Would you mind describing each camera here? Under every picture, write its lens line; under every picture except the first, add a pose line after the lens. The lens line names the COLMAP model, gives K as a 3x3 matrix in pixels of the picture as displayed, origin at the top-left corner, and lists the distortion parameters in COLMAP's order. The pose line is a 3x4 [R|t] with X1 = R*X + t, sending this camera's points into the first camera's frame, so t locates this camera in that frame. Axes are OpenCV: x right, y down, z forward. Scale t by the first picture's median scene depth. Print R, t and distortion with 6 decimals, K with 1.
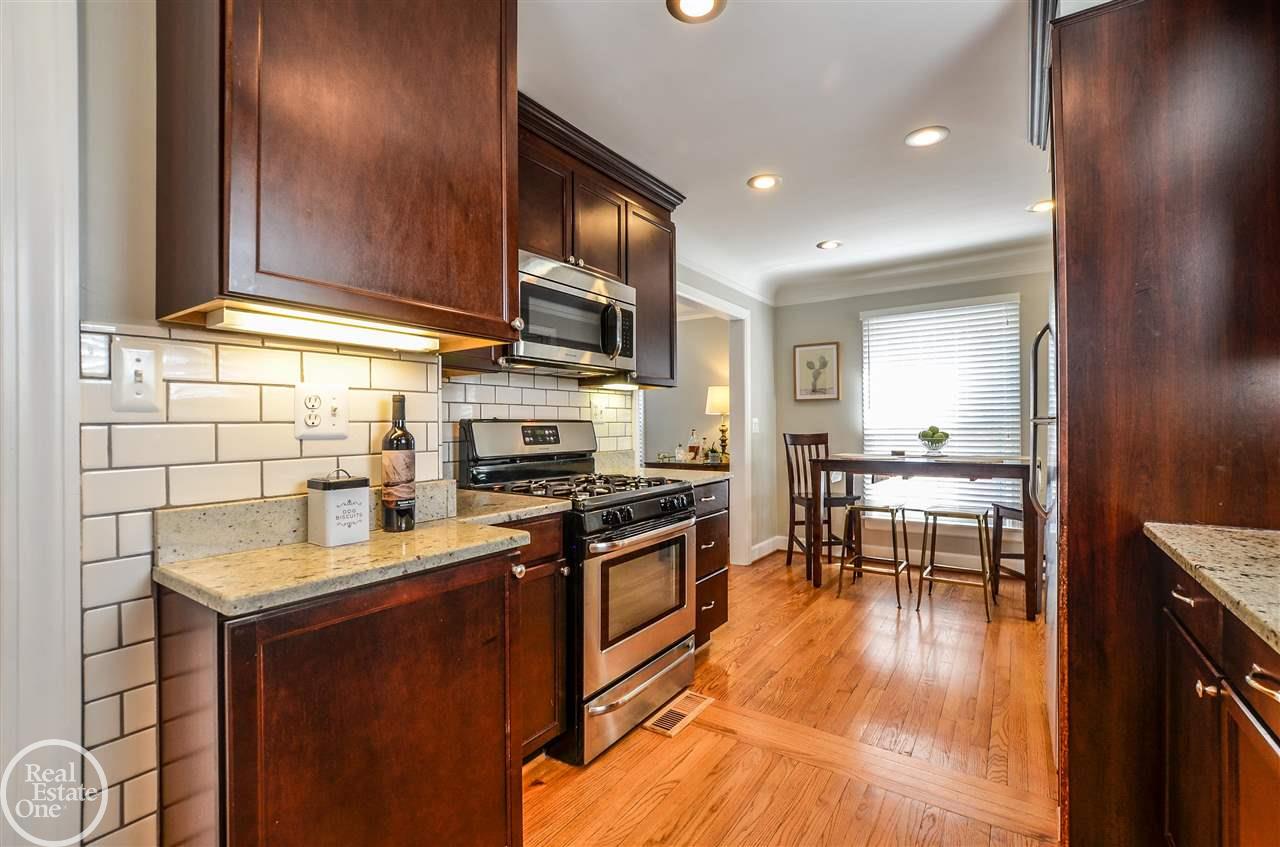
lens RADIAL K [[557.4, 0, 656.0], [0, 557.4, 421.4], [0, 0, 1]] dist [-0.021593, 0.007449]
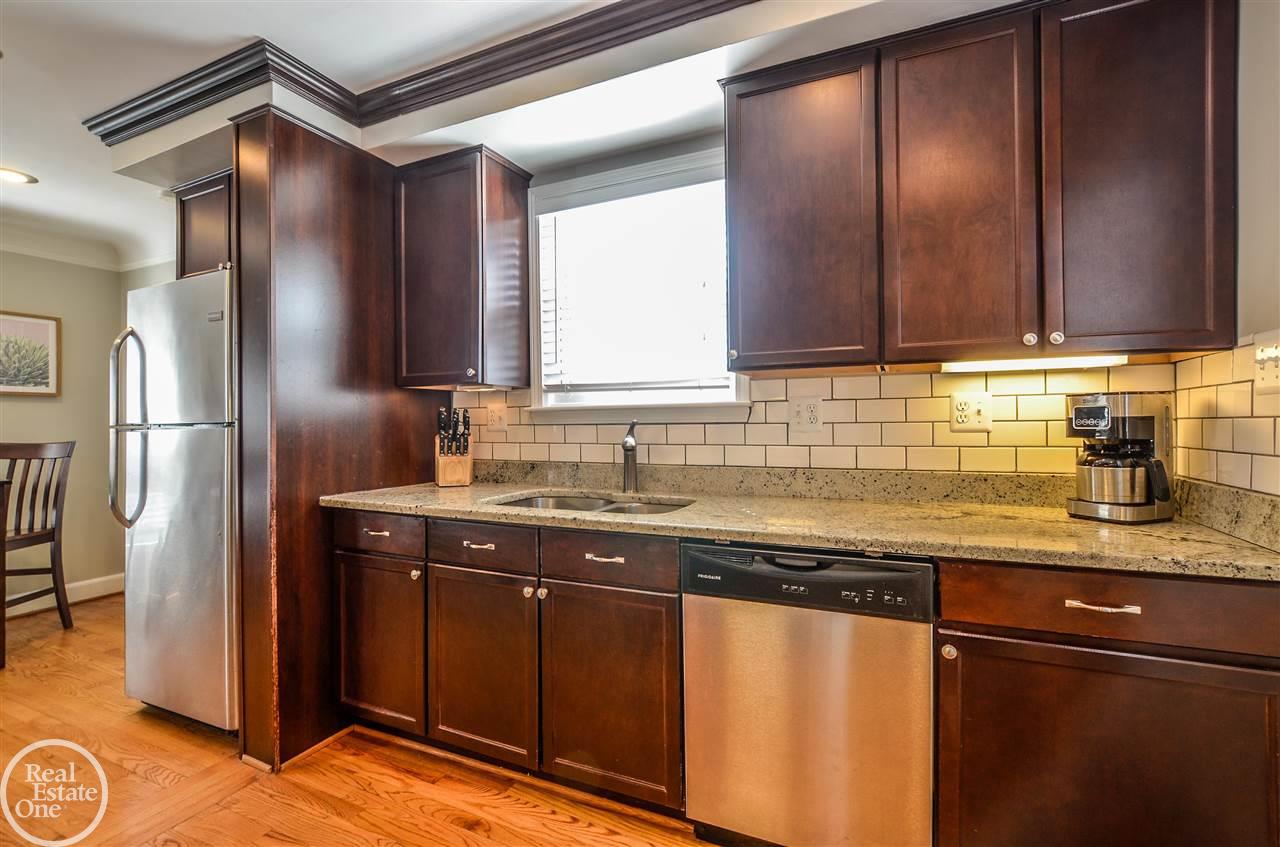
lens RADIAL K [[557.4, 0, 656.0], [0, 557.4, 421.4], [0, 0, 1]] dist [-0.021593, 0.007449]
pose [[-0.163468, 0.009945, 0.986498, -0.295826], [0.005125, 0.999944, -0.009231, 0.001620], [-0.986535, 0.003546, -0.163510, 0.162362]]
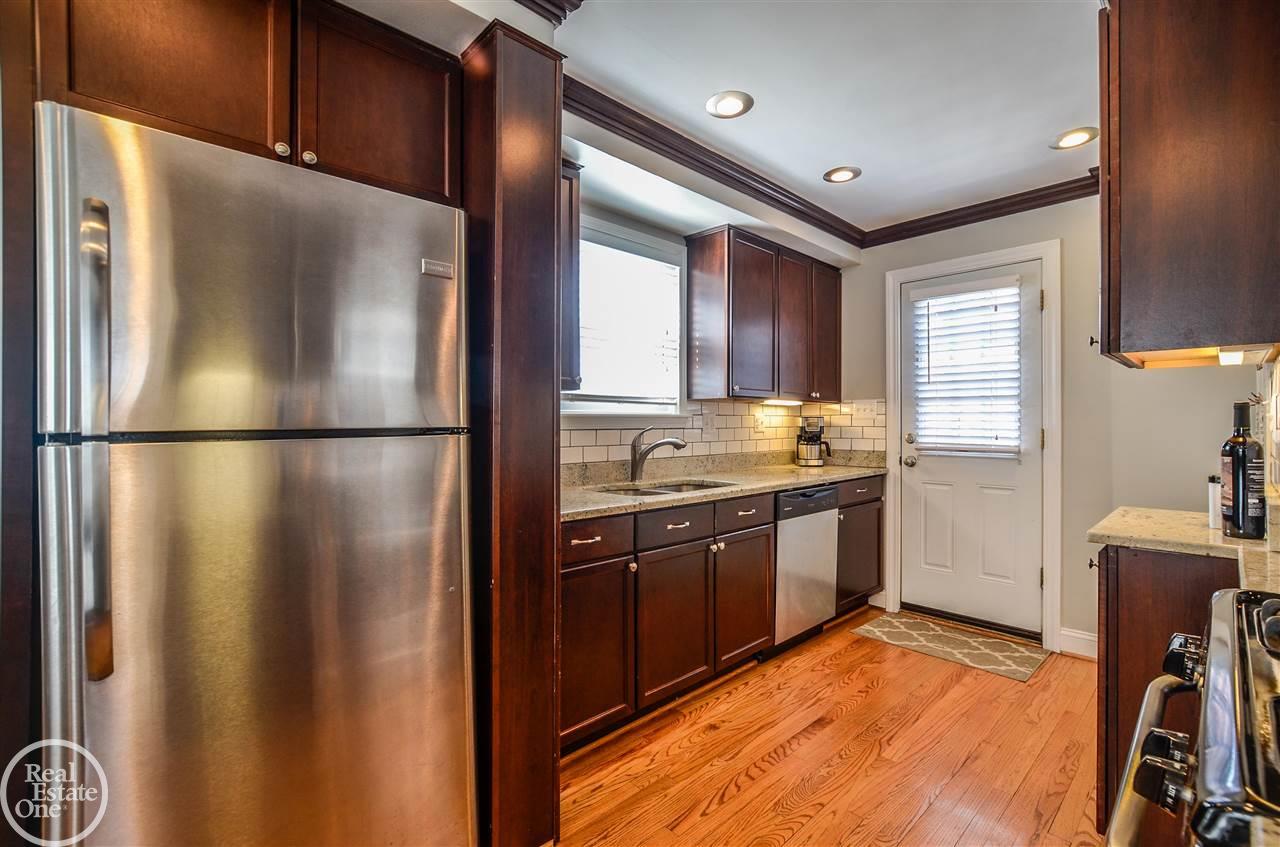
lens RADIAL K [[543.4, 0, 669.4], [0, 543.4, 427.4], [0, 0, 1]] dist [-0.013566, 0.000070]
pose [[-0.975713, 0.008752, 0.218879, 0.139410], [0.008918, 0.999960, -0.000230, -0.003926], [-0.218872, 0.001728, -0.975752, 0.910060]]
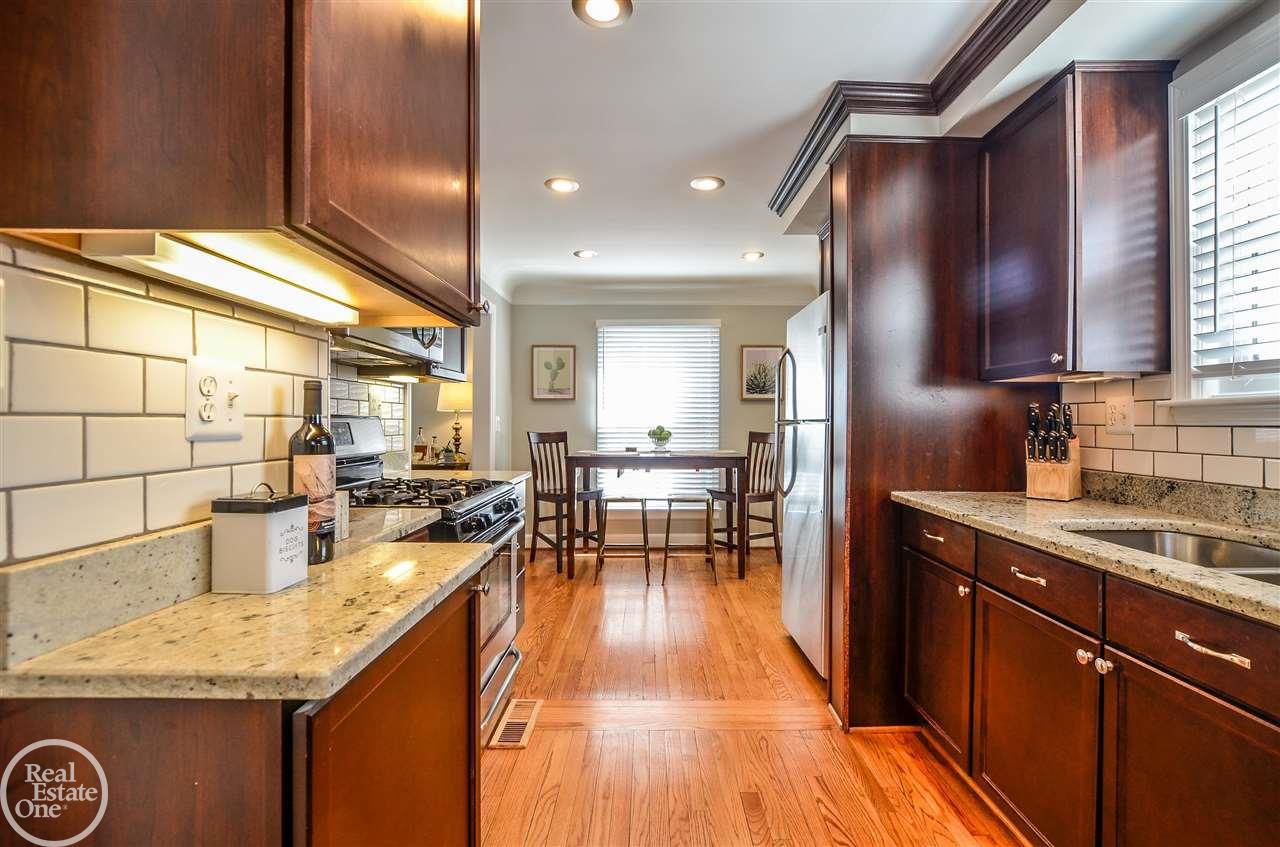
lens RADIAL K [[557.4, 0, 656.0], [0, 557.4, 421.4], [0, 0, 1]] dist [-0.021593, 0.007449]
pose [[0.827089, 0.010894, 0.561965, -0.211117], [-0.012729, 0.999919, -0.000649, 0.000751], [-0.561927, -0.006616, 0.827161, 0.051480]]
